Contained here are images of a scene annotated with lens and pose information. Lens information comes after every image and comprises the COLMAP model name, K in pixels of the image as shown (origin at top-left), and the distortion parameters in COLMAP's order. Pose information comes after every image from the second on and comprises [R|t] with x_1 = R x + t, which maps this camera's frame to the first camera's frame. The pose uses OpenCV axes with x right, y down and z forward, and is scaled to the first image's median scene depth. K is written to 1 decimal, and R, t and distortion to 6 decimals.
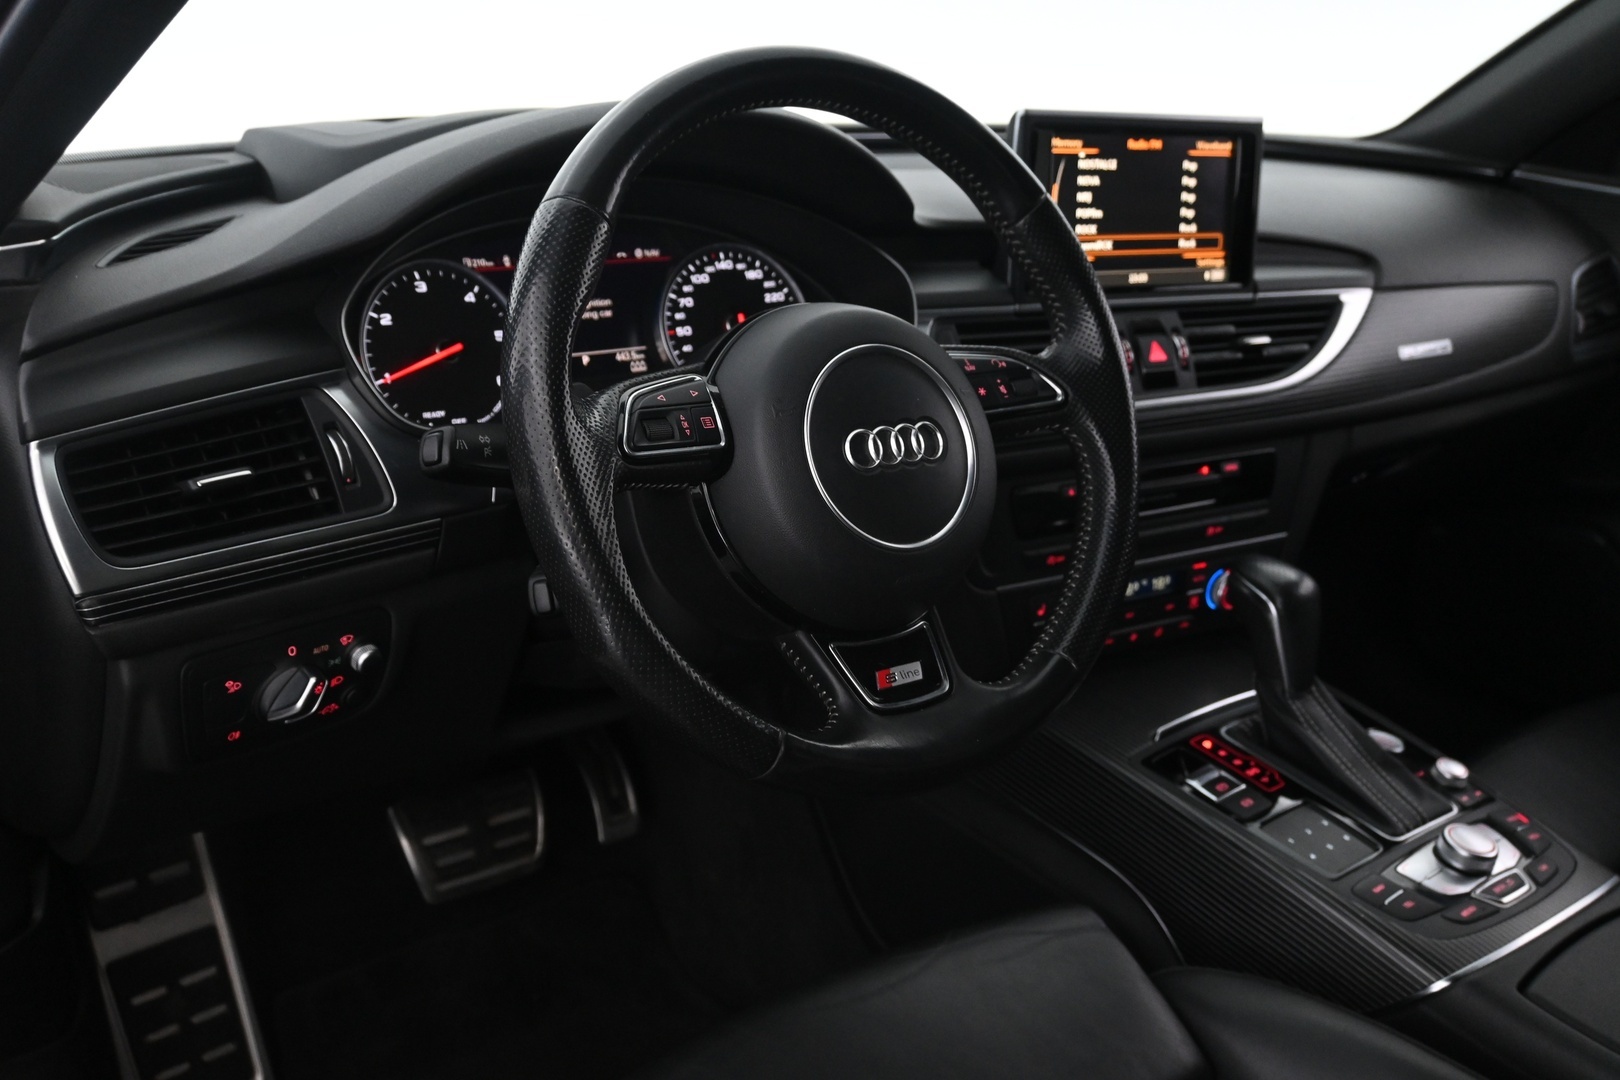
lens RADIAL K [[1557.3, 0, 810.0], [0, 1557.3, 540.0], [0, 0, 1]] dist [-0.008596, -0.004265]
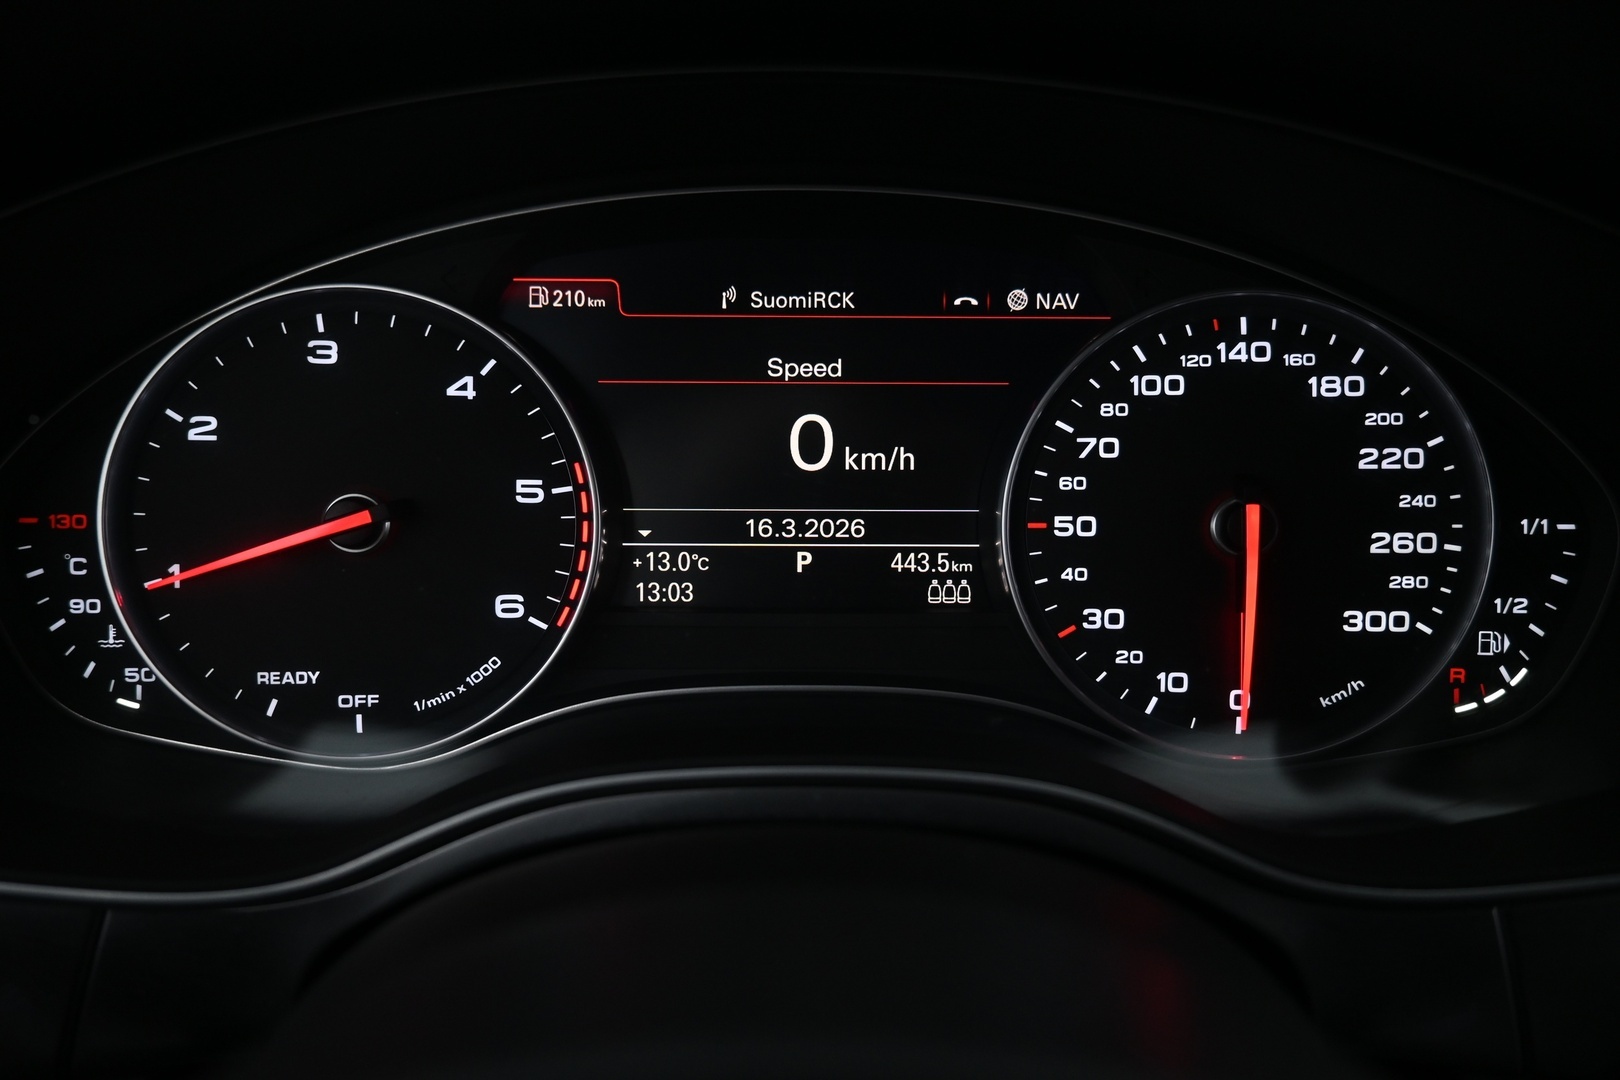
lens RADIAL K [[1134.8, 0, 810.0], [0, 1134.8, 540.0], [0, 0, 1]] dist [0.005269, 0.001383]
pose [[0.800542, 0.199314, -0.565160, 0.020127], [-0.161966, 0.979935, 0.116168, -0.150655], [0.576974, -0.001460, 0.816761, 0.741525]]
